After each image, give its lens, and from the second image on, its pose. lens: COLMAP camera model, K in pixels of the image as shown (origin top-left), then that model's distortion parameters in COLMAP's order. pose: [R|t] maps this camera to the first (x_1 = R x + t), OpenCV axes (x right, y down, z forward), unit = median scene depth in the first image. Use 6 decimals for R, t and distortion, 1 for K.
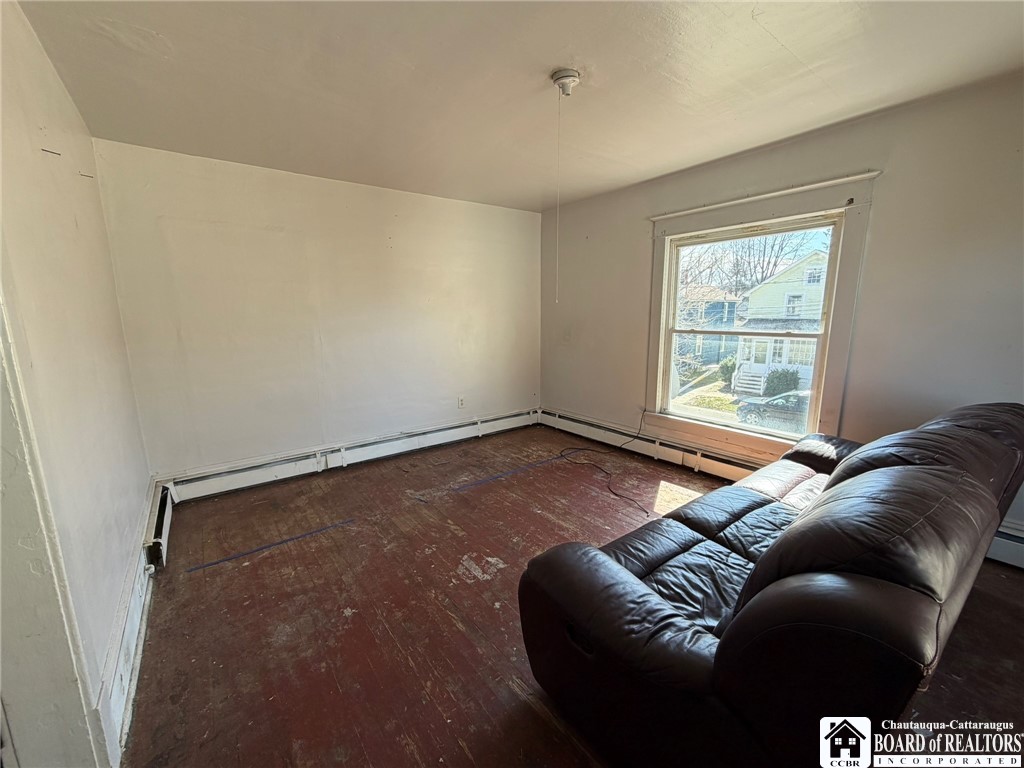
lens RADIAL K [[407.3, 0, 509.5], [0, 407.3, 384.3], [0, 0, 1]] dist [0.000045, 0.000074]
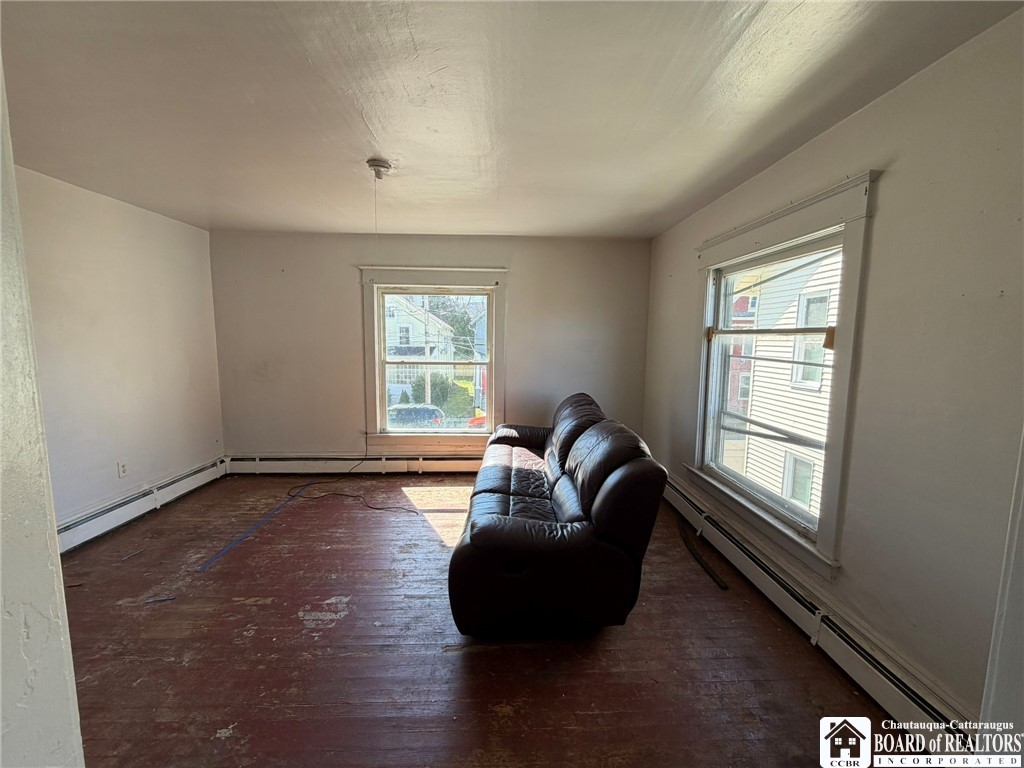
lens RADIAL K [[407.3, 0, 509.5], [0, 407.3, 384.3], [0, 0, 1]] dist [0.000045, 0.000074]
pose [[0.584859, -0.075223, 0.807640, -0.353102], [0.125632, 0.992076, 0.001423, -0.023887], [-0.801347, 0.100633, 0.589675, 0.011194]]
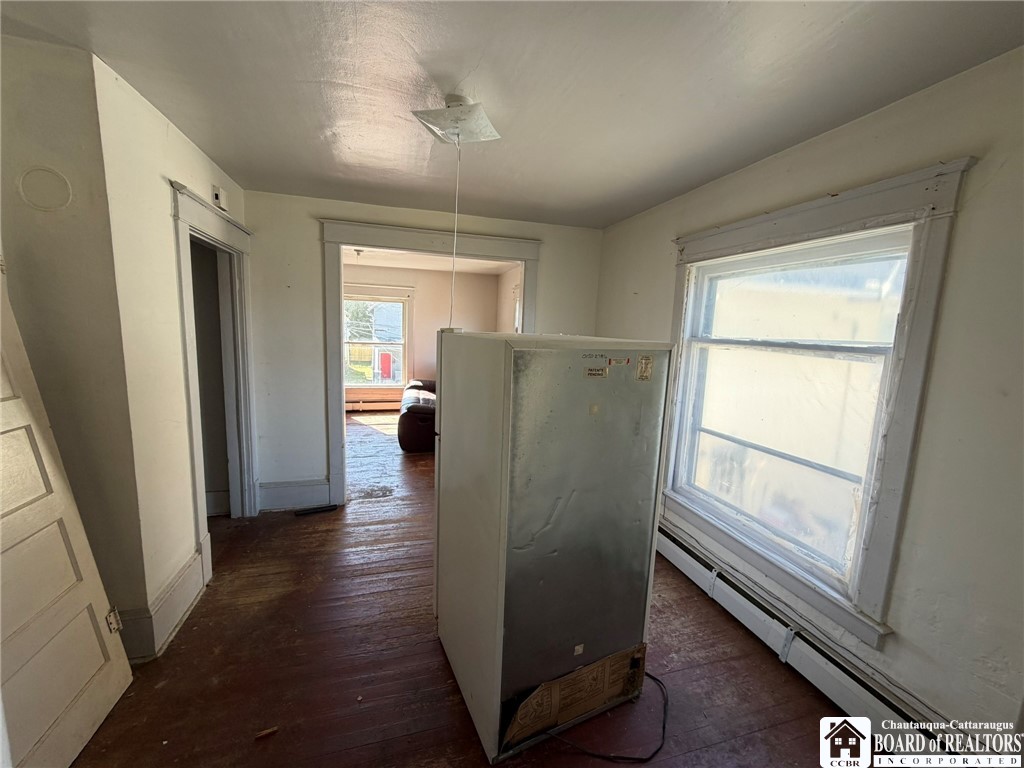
lens RADIAL K [[407.3, 0, 509.5], [0, 407.3, 384.3], [0, 0, 1]] dist [0.000045, 0.000074]
pose [[0.364980, -0.104158, 0.925171, -1.084321], [0.120690, 0.990631, 0.063915, 0.038563], [-0.923160, 0.088331, 0.374131, -0.441192]]
